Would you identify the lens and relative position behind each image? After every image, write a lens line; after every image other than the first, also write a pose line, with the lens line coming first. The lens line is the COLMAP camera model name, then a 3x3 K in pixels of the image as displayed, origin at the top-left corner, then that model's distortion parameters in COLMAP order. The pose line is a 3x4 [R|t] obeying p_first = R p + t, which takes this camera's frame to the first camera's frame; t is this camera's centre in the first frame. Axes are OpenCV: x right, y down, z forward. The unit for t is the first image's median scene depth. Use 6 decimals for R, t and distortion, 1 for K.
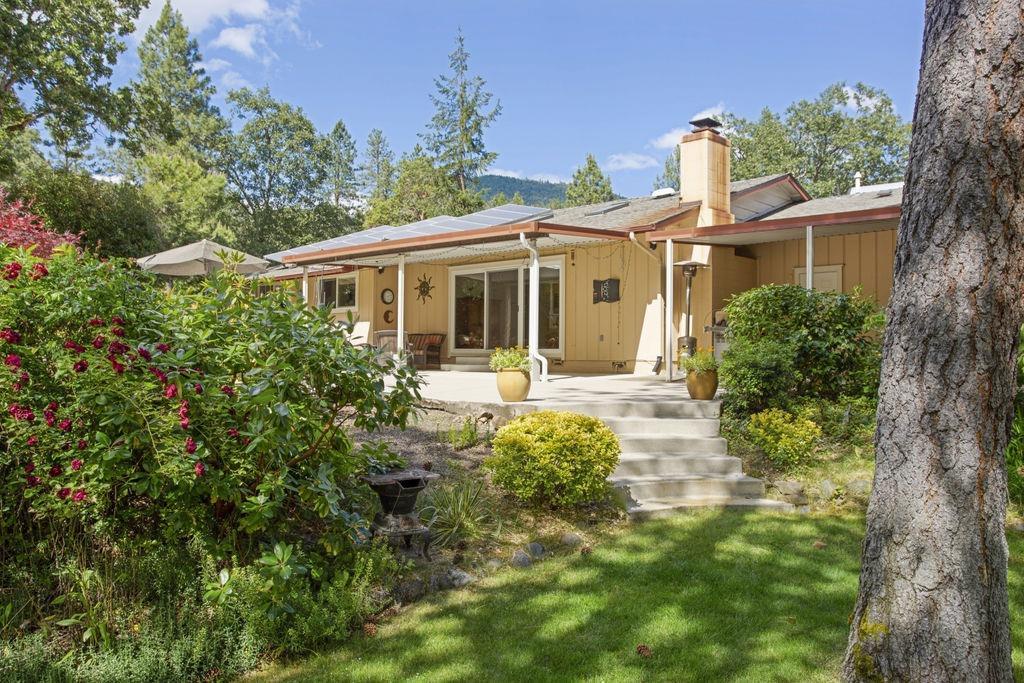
lens RADIAL K [[781.8, 0, 511.4], [0, 781.8, 343.9], [0, 0, 1]] dist [-0.002263, 0.000482]
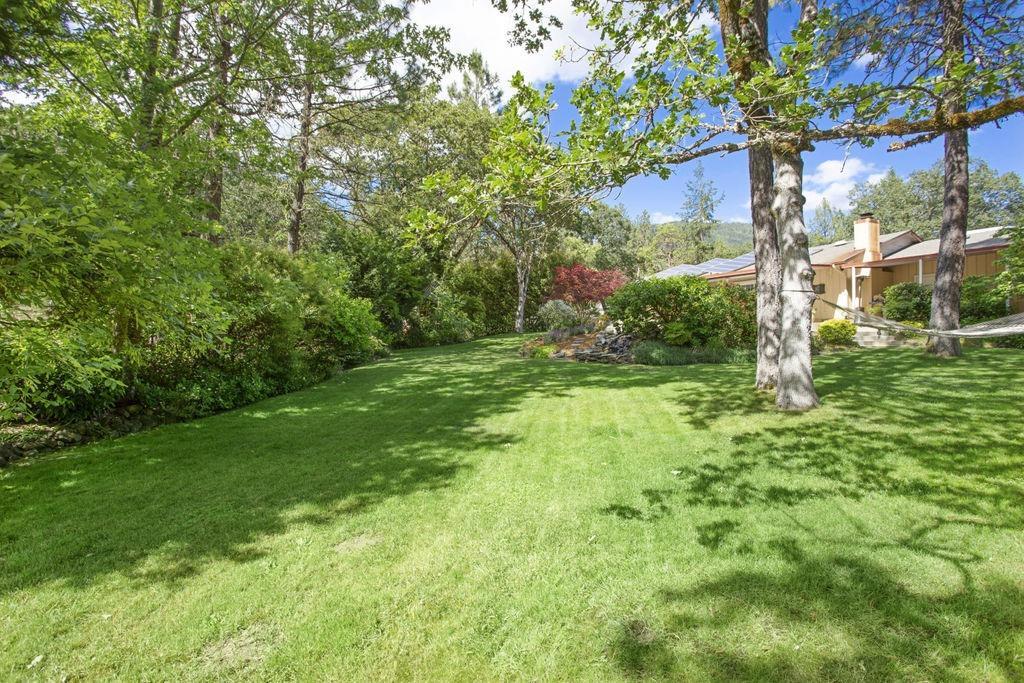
lens RADIAL K [[490.4, 0, 512.0], [0, 490.4, 340.3], [0, 0, 1]] dist [-0.023541, 0.004179]
pose [[0.939846, -0.008108, -0.341503, -0.204354], [0.013236, 0.999832, 0.012688, 0.045516], [0.341343, -0.016445, 0.939795, -0.575113]]
